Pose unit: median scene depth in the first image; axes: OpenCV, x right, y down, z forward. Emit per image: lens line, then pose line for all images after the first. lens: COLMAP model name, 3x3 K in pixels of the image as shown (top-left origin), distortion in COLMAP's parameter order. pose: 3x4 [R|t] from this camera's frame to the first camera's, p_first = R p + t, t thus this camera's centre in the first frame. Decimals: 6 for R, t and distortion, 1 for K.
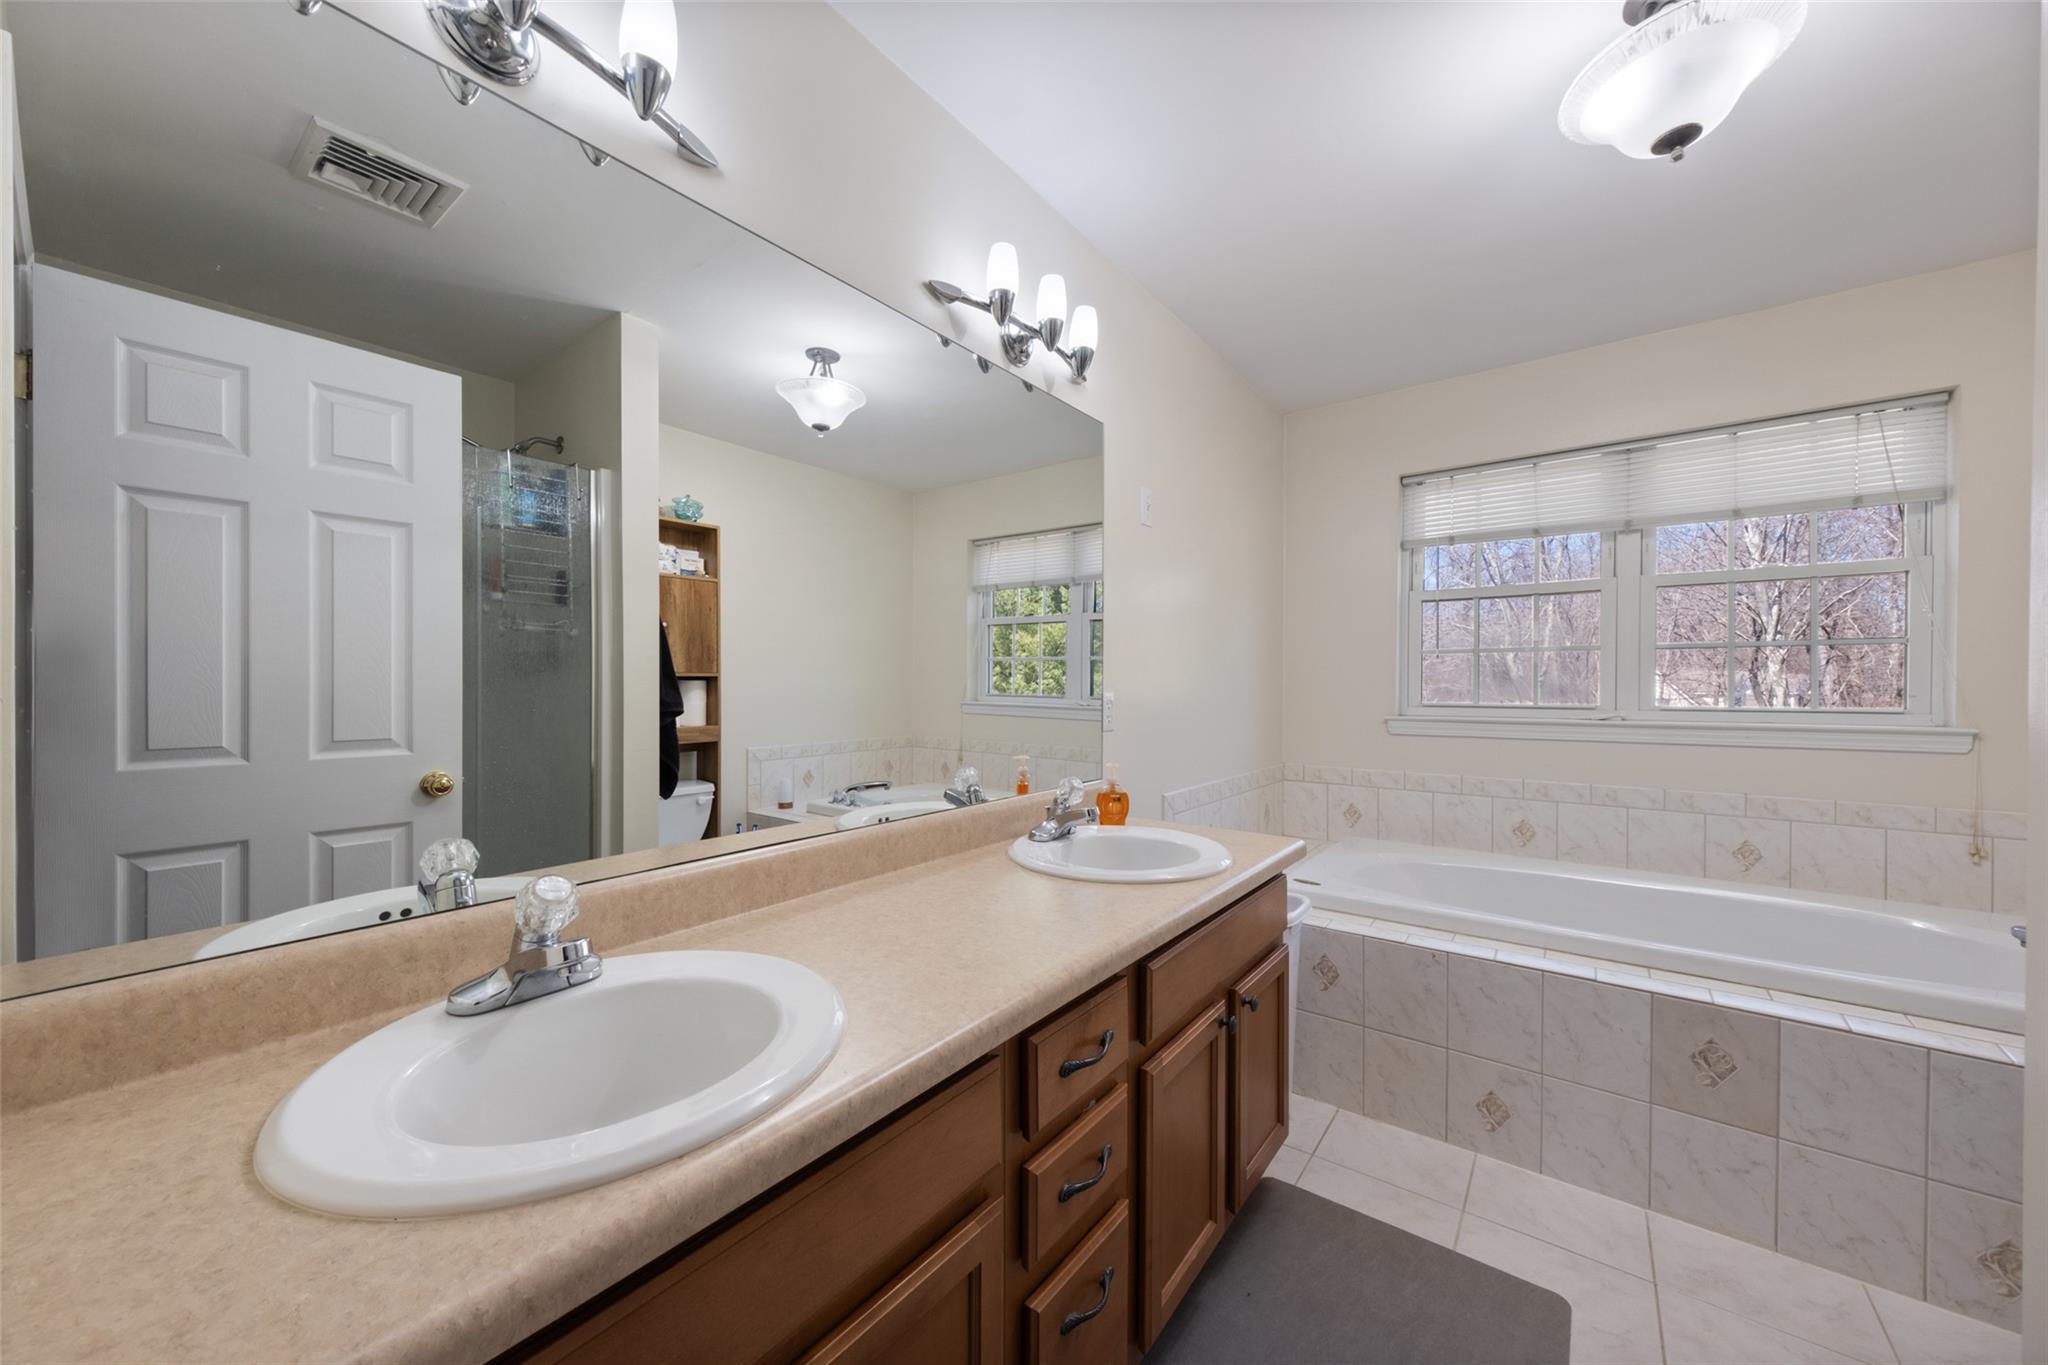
lens RADIAL K [[742.4, 0, 1021.1], [0, 742.4, 686.0], [0, 0, 1]] dist [0.000491, 0.000027]
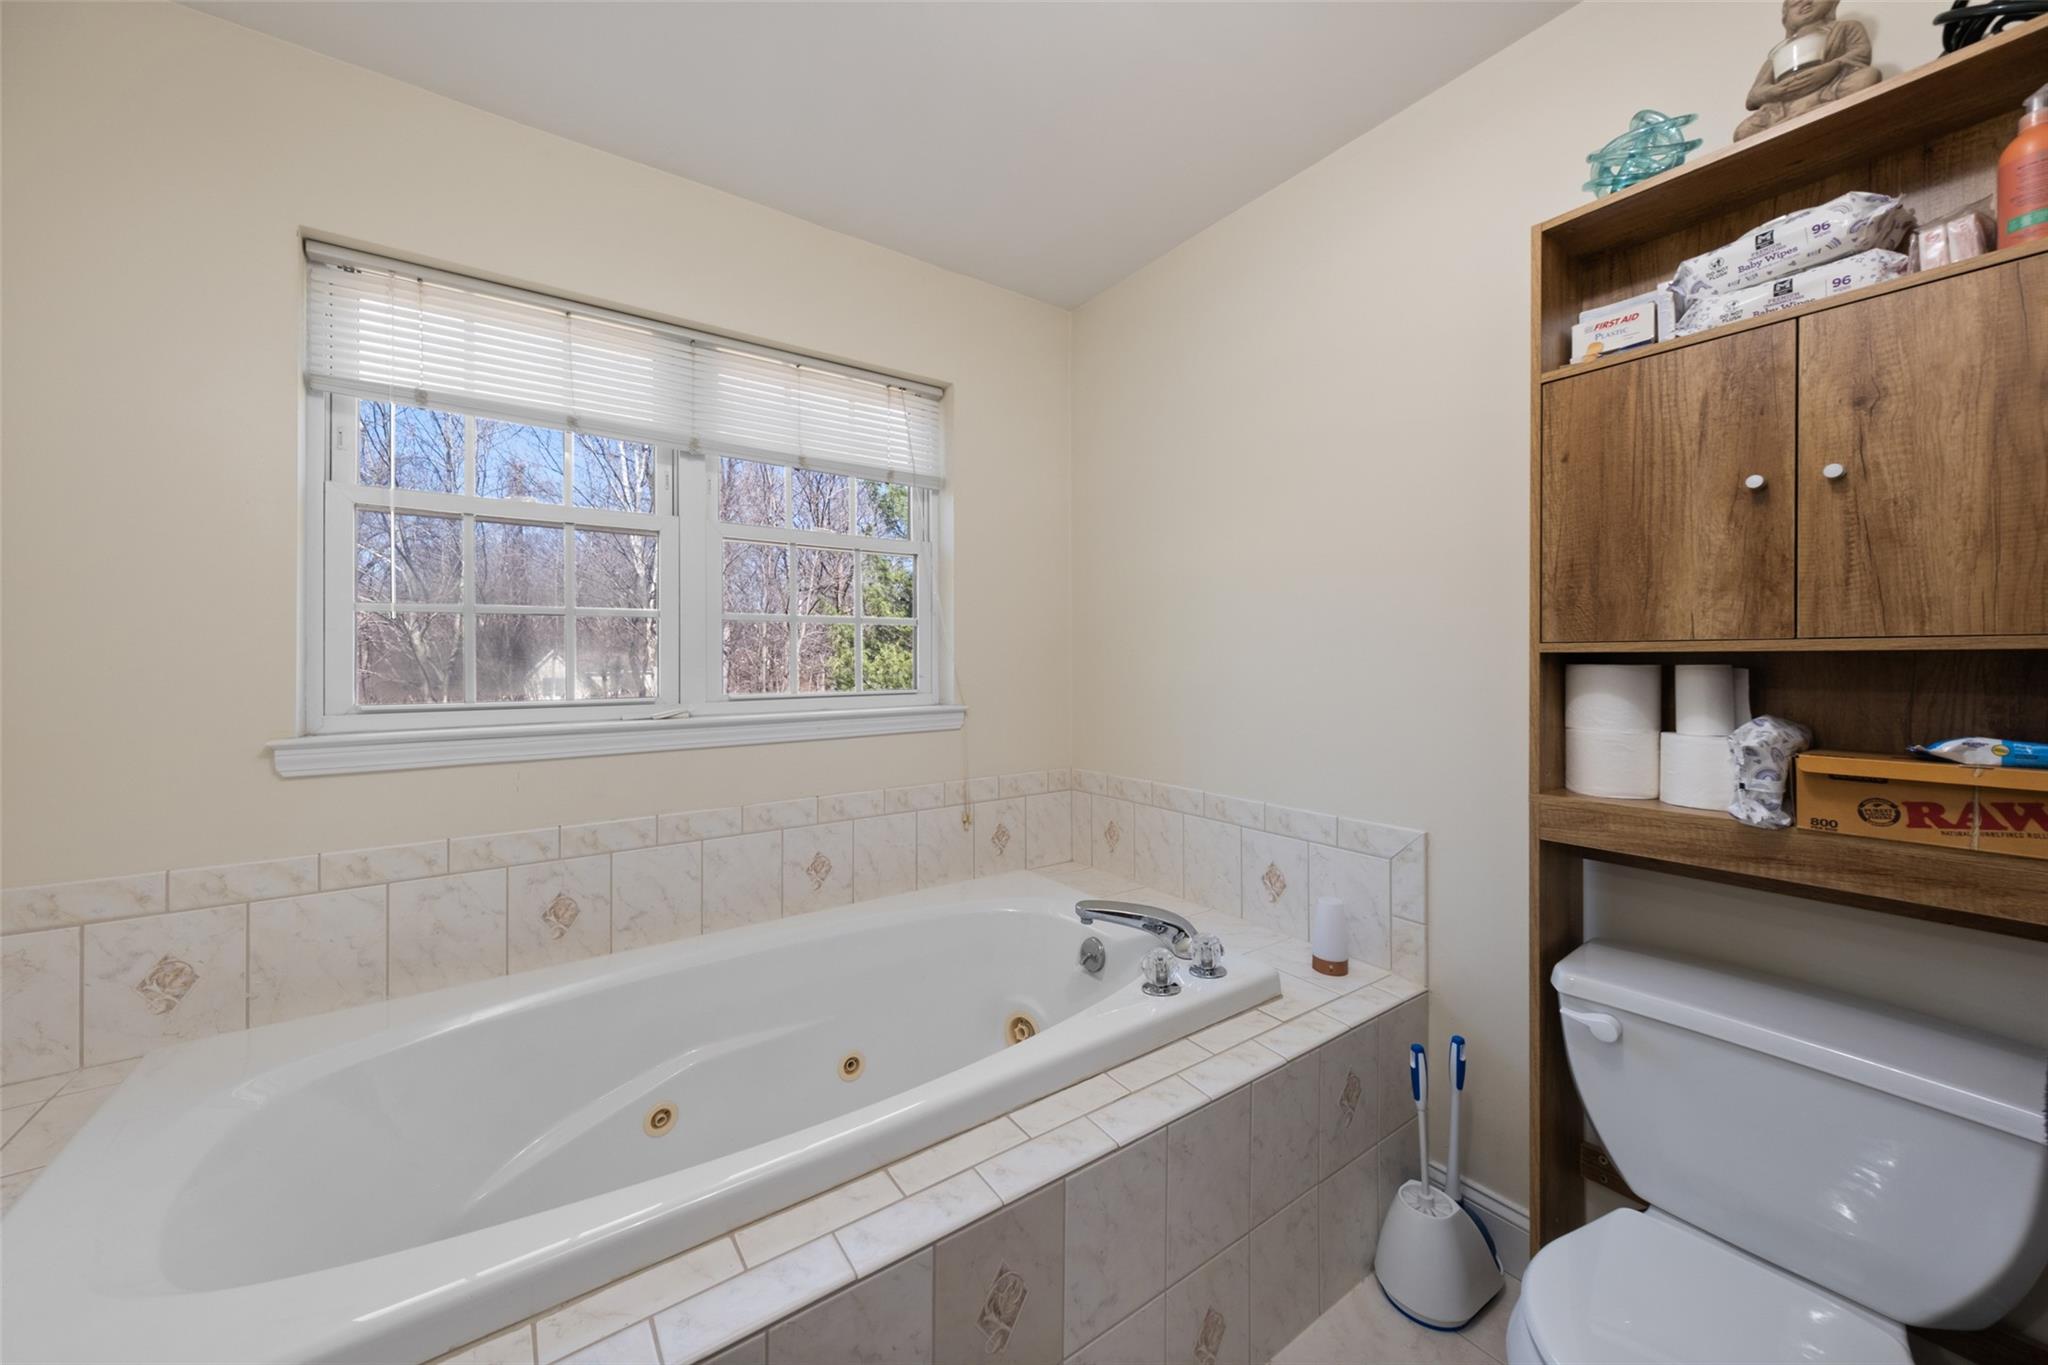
lens RADIAL K [[751.3, 0, 1020.1], [0, 751.3, 659.4], [0, 0, 1]] dist [0.011052, -0.004919]
pose [[0.303437, -0.000426, 0.952851, 0.211541], [0.010519, 0.999940, -0.002903, -0.003897], [-0.952793, 0.010904, 0.303424, 0.467762]]
